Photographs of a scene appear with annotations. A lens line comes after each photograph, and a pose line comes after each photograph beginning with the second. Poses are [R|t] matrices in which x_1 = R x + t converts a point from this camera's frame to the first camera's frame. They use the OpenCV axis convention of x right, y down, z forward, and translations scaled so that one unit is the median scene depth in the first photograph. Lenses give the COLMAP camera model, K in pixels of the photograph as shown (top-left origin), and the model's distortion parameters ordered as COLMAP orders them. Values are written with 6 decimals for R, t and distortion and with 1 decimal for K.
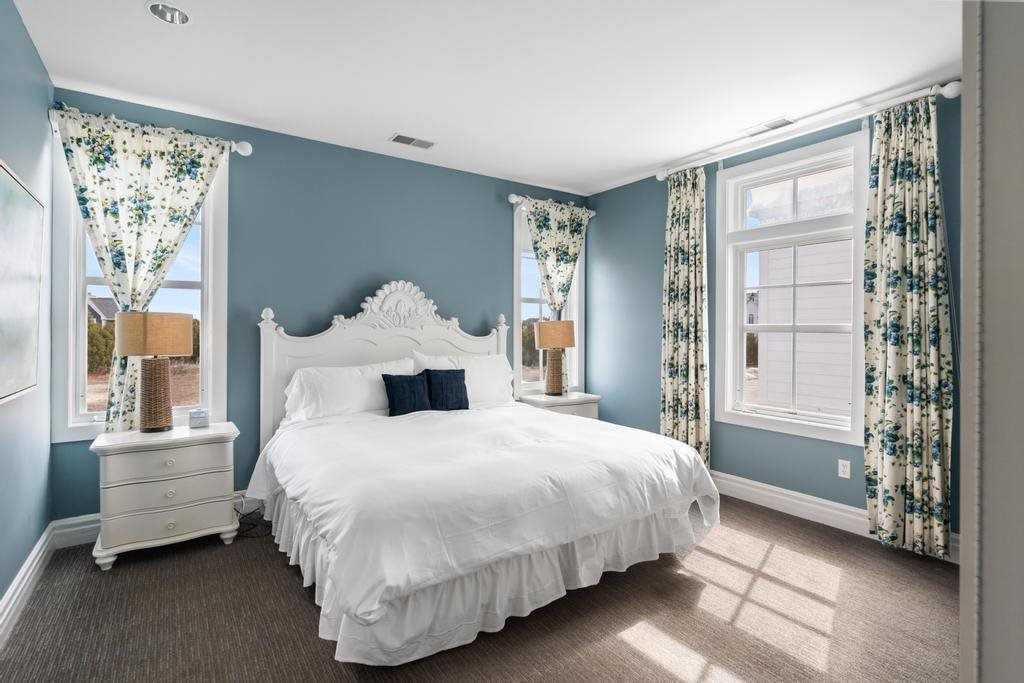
lens RADIAL K [[480.6, 0, 511.1], [0, 480.6, 334.4], [0, 0, 1]] dist [-0.001644, -0.000928]
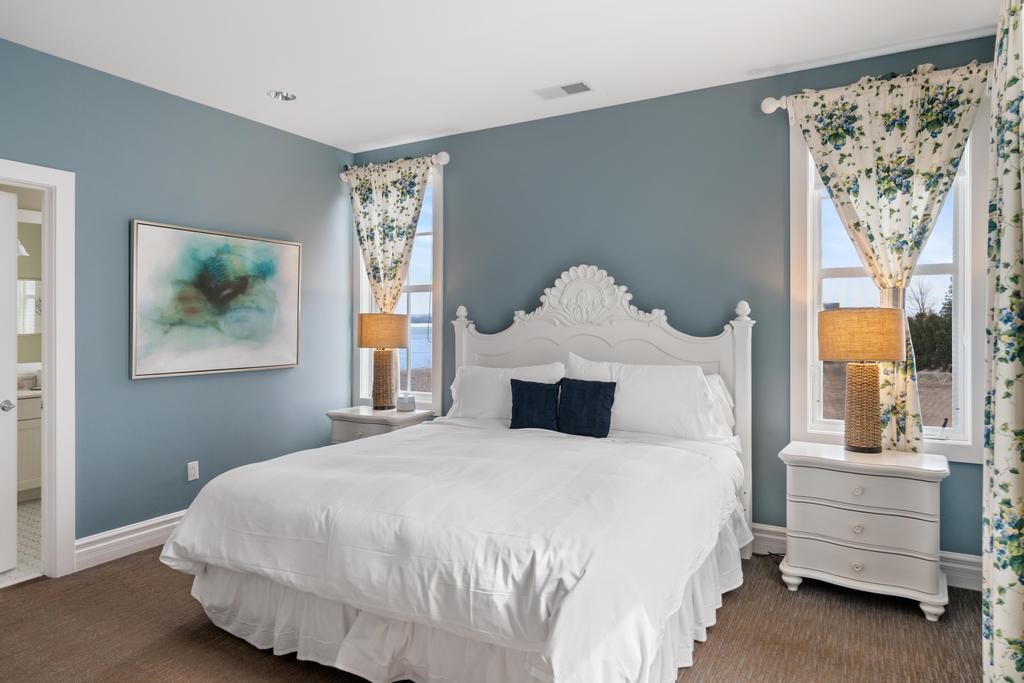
lens RADIAL K [[629.3, 0, 515.2], [0, 629.3, 314.8], [0, 0, 1]] dist [0.006471, 0.011510]
pose [[0.440453, -0.014951, -0.897651, 0.687307], [-0.007848, 0.999759, -0.020503, -0.008087], [0.897741, 0.016076, 0.440230, 0.468290]]
